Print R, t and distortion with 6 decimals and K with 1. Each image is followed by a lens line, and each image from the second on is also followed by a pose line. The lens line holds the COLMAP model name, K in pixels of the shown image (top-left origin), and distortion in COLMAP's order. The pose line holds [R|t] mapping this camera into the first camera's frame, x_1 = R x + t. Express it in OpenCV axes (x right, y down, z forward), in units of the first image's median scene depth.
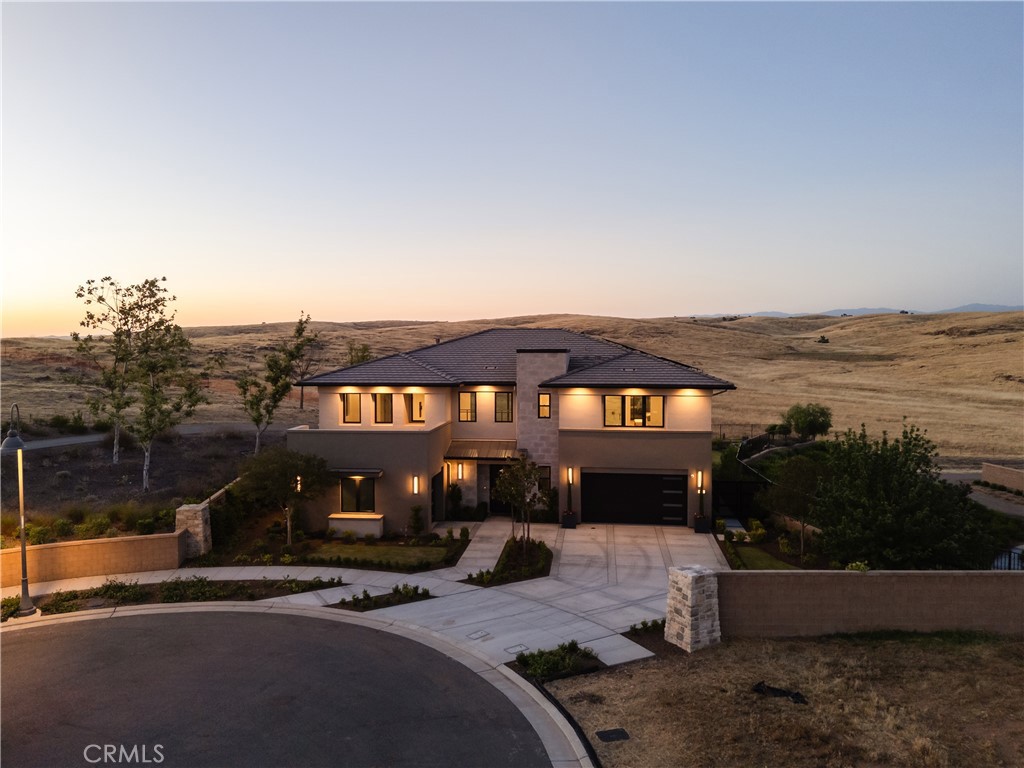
lens RADIAL K [[755.7, 0, 508.1], [0, 755.7, 385.2], [0, 0, 1]] dist [0.051895, -0.032276]
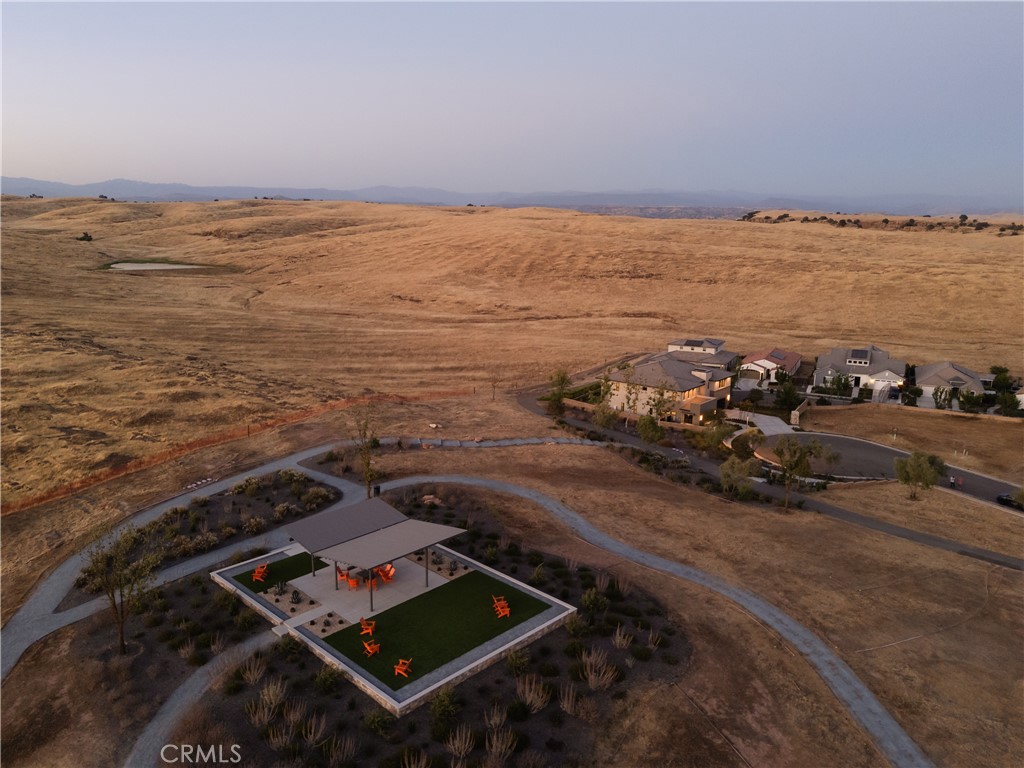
lens RADIAL K [[755.7, 0, 505.3], [0, 755.7, 387.1], [0, 0, 1]] dist [0.051895, -0.032276]
pose [[0.540090, -0.173724, 0.823482, -3.928672], [0.037801, 0.982483, 0.182475, -0.755030], [-0.840758, -0.067425, 0.537196, -0.199195]]
